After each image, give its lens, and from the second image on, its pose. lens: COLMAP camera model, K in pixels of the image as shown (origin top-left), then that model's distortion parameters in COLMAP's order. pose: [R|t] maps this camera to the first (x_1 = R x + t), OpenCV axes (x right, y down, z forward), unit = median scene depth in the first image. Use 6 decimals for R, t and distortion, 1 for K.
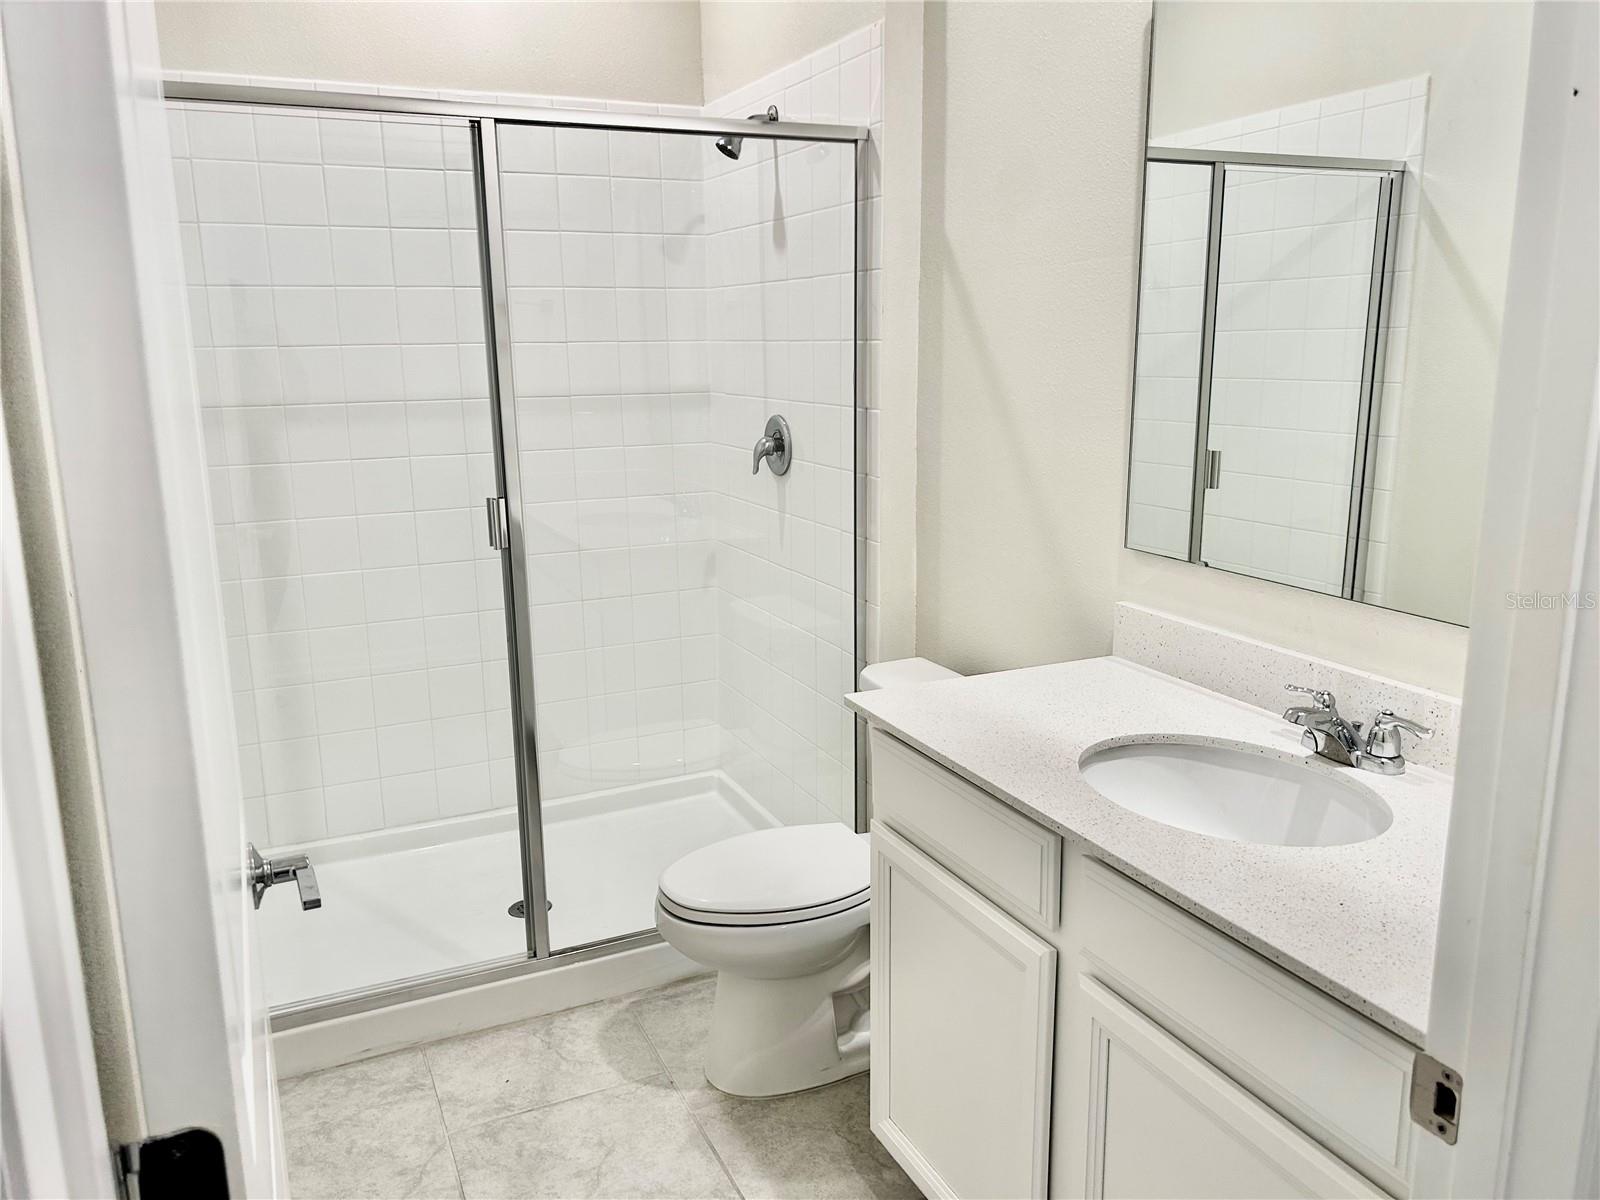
lens RADIAL K [[1208.3, 0, 799.7], [0, 1208.3, 588.5], [0, 0, 1]] dist [0.072309, -0.080526]
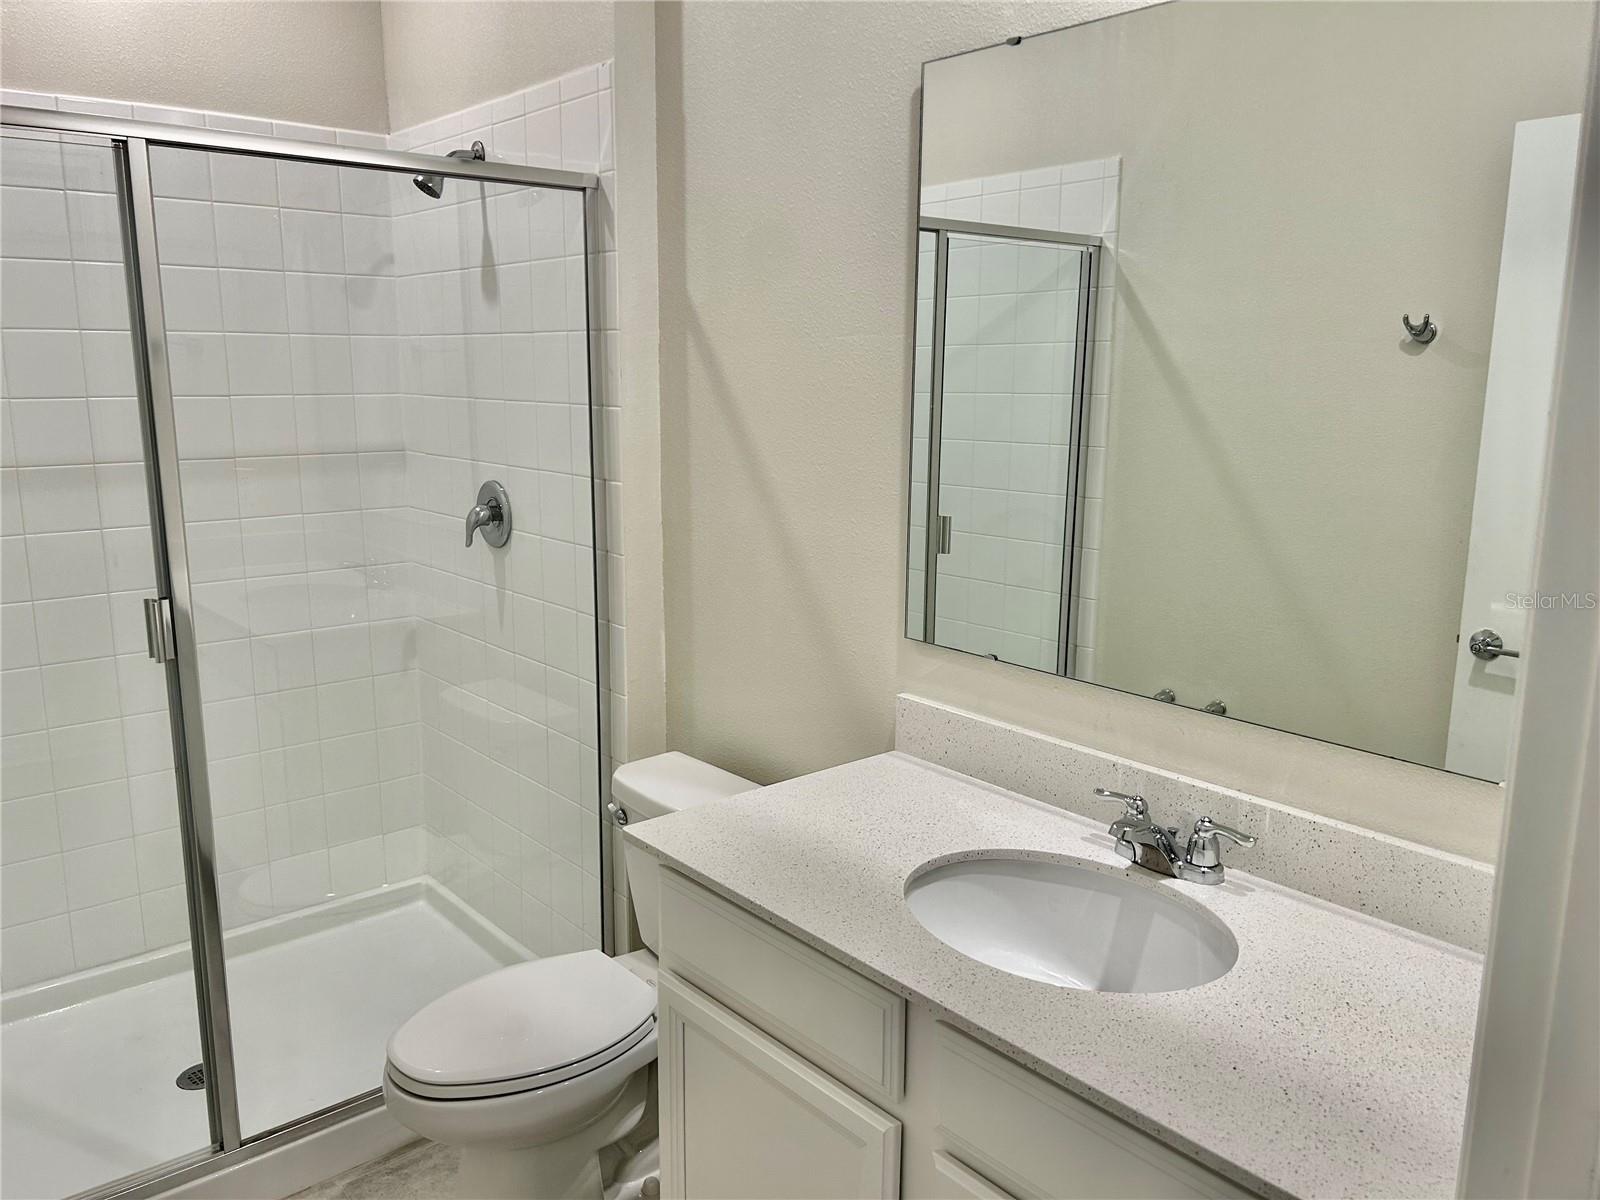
lens RADIAL K [[1208.3, 0, 802.7], [0, 1208.3, 595.9], [0, 0, 1]] dist [0.072309, -0.080526]
pose [[0.963627, -0.032504, 0.265266, -0.047007], [0.037945, 0.999161, -0.015415, -0.043503], [-0.264542, 0.024920, 0.964052, 0.087661]]
